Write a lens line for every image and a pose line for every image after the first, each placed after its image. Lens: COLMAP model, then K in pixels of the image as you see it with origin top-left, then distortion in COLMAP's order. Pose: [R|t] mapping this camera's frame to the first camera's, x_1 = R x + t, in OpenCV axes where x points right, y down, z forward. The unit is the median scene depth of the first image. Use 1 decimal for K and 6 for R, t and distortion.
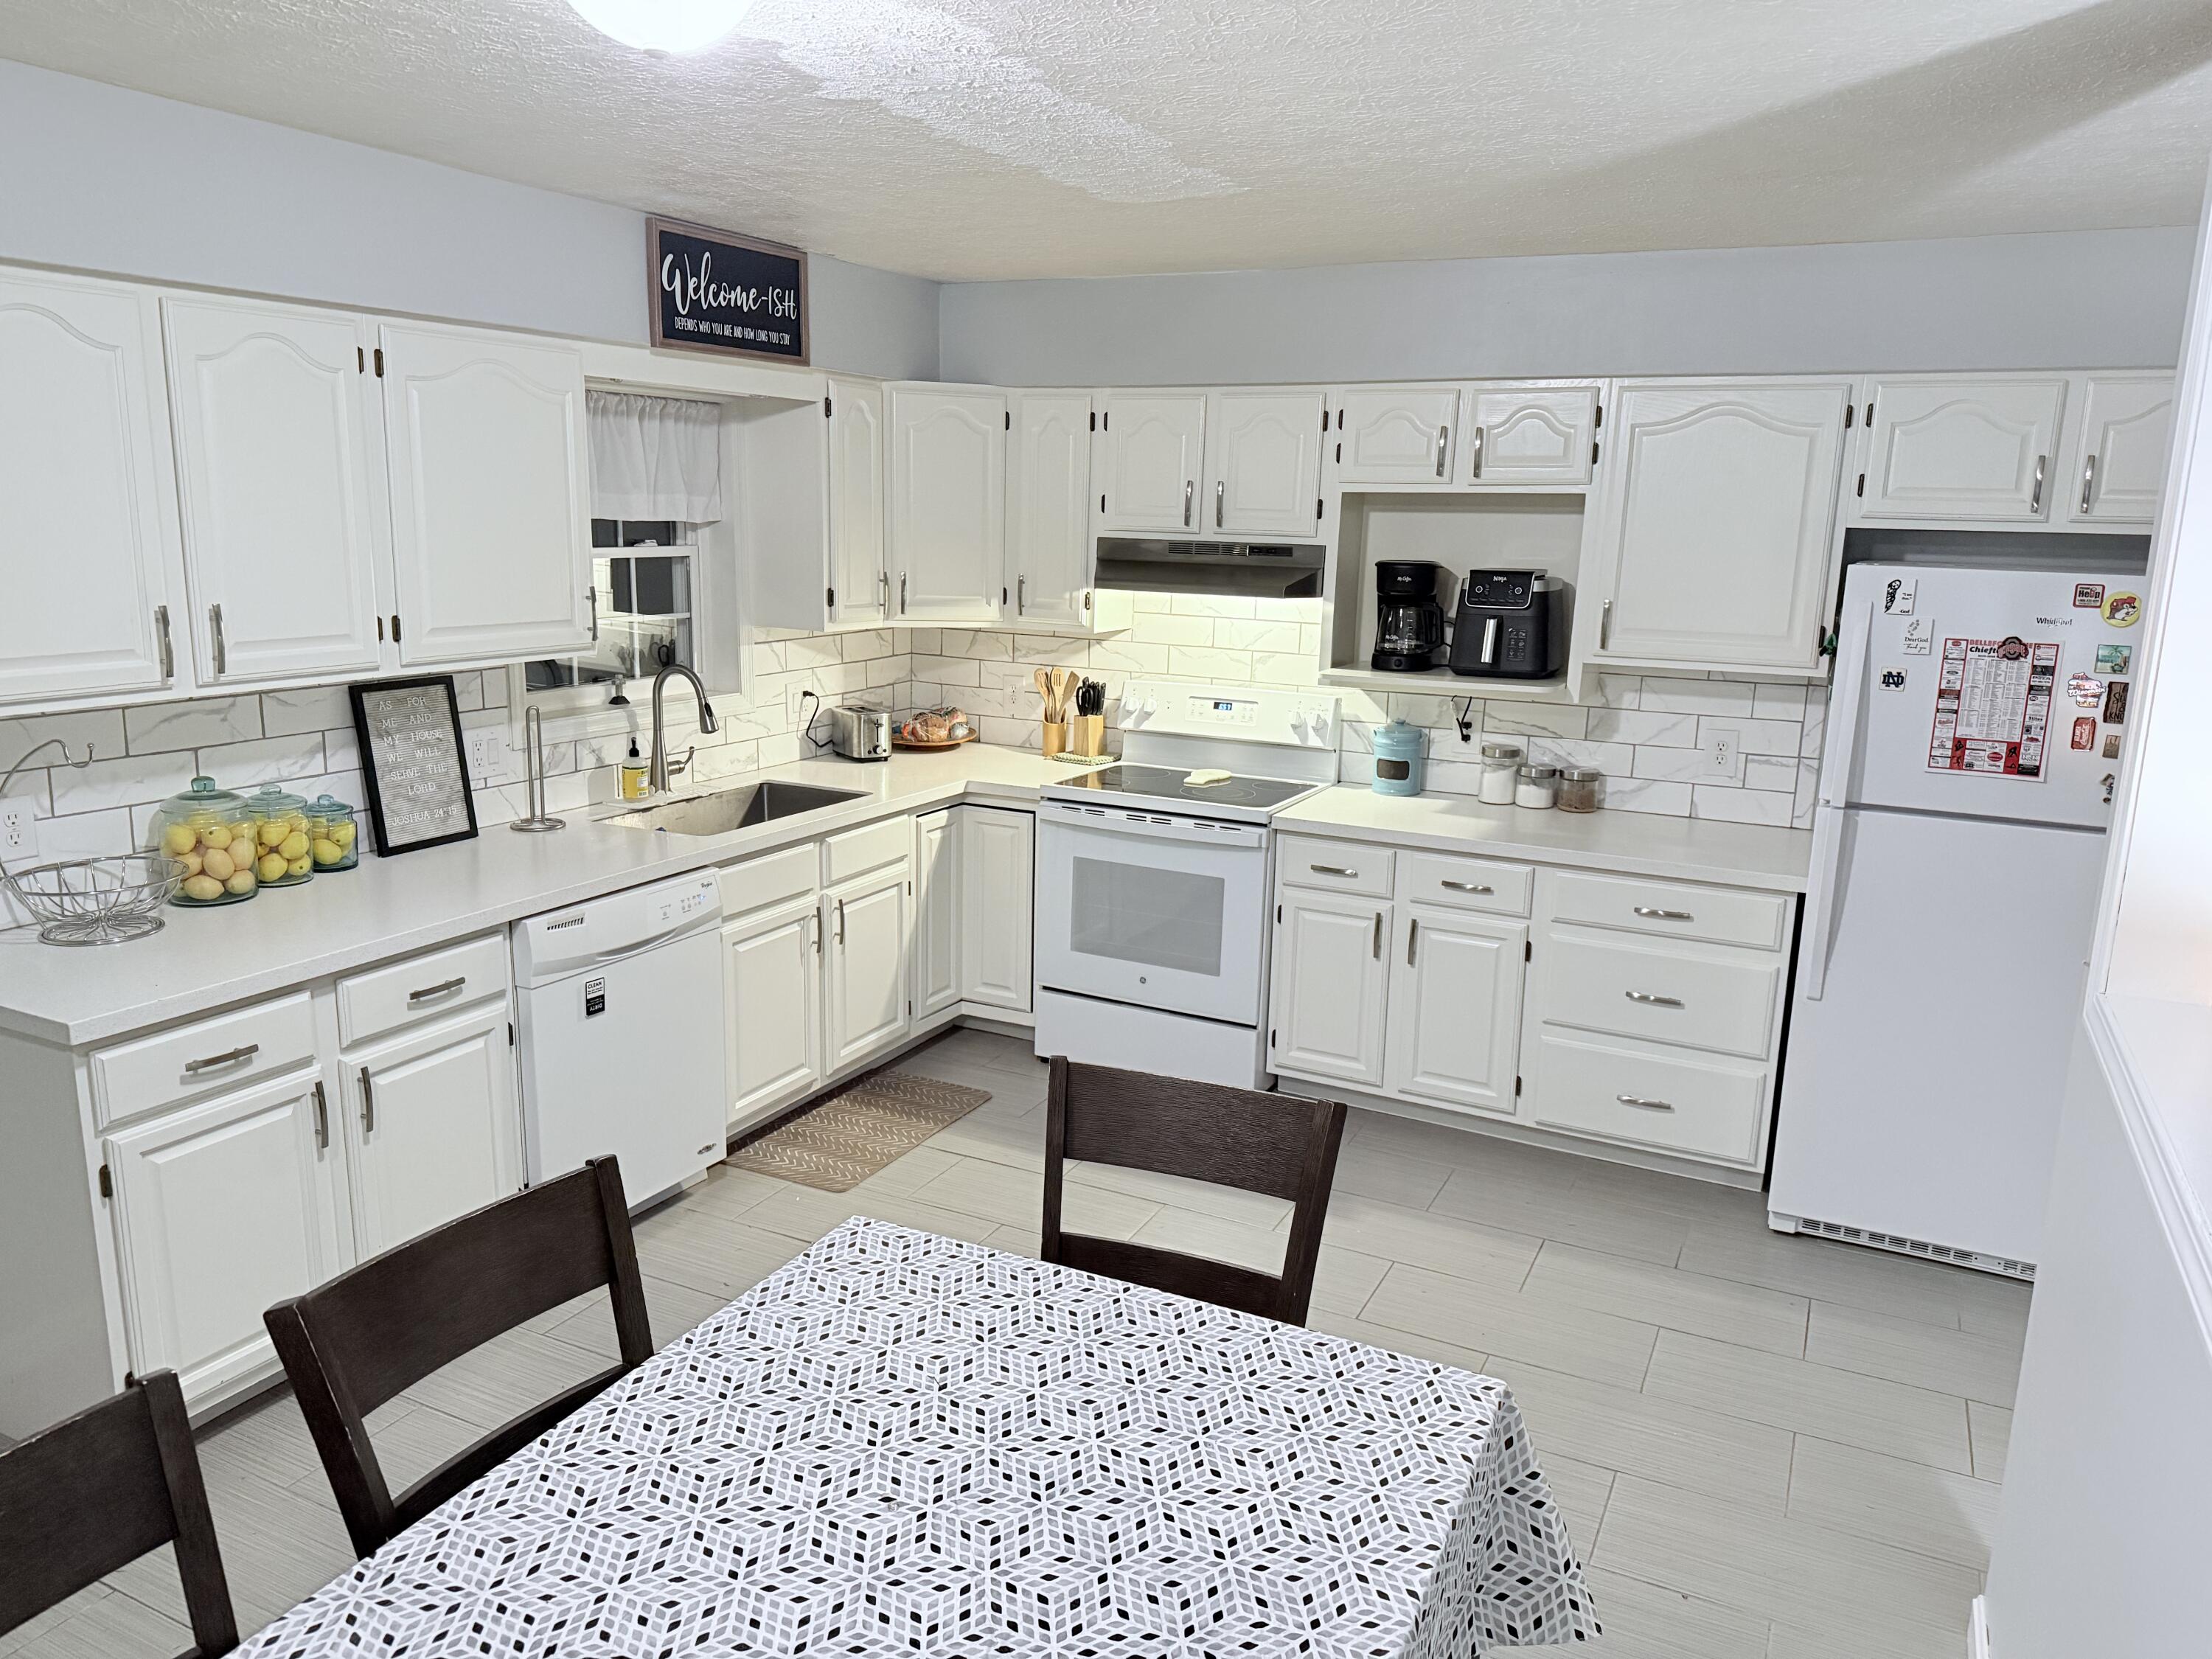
lens RADIAL K [[1567.9, 0, 1095.0], [0, 1567.9, 834.1], [0, 0, 1]] dist [0.064911, -0.091054]
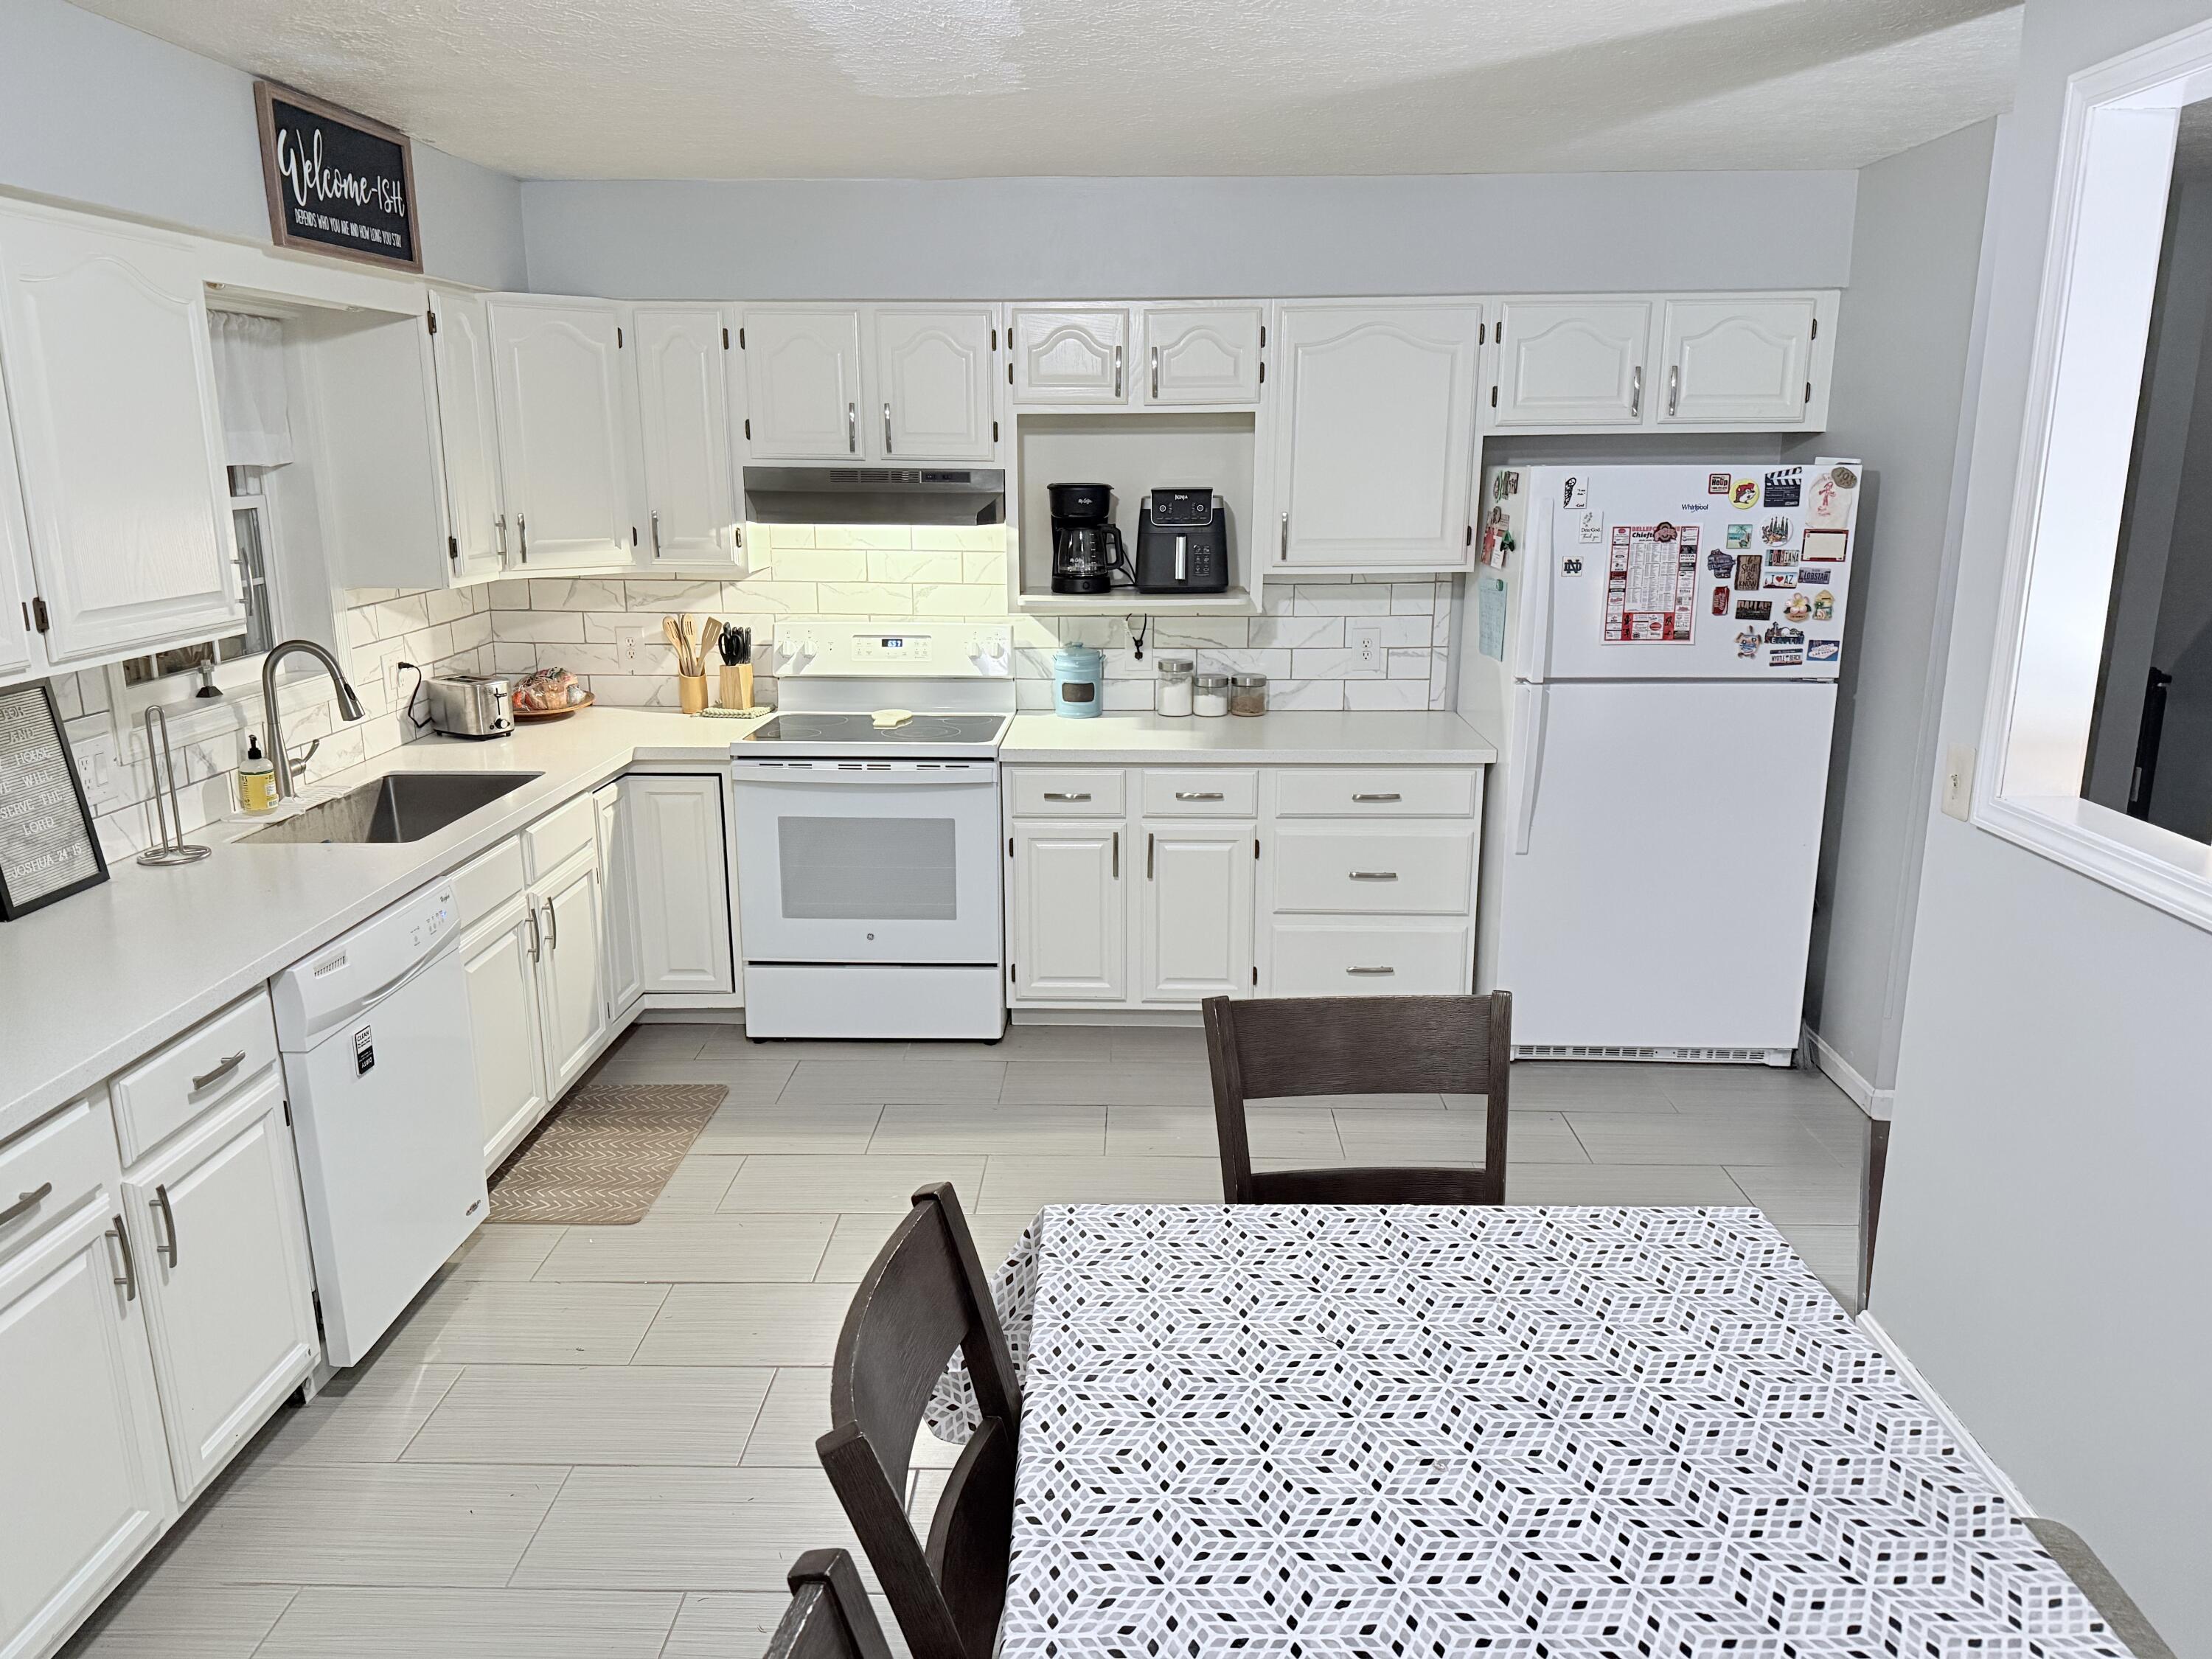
lens RADIAL K [[1567.9, 0, 1108.0], [0, 1567.9, 830.1], [0, 0, 1]] dist [0.064911, -0.091054]
pose [[0.903807, -0.128117, 0.408313, -0.244848], [0.113558, 0.991729, 0.059815, -0.012581], [-0.412599, -0.007694, 0.910880, 0.083344]]
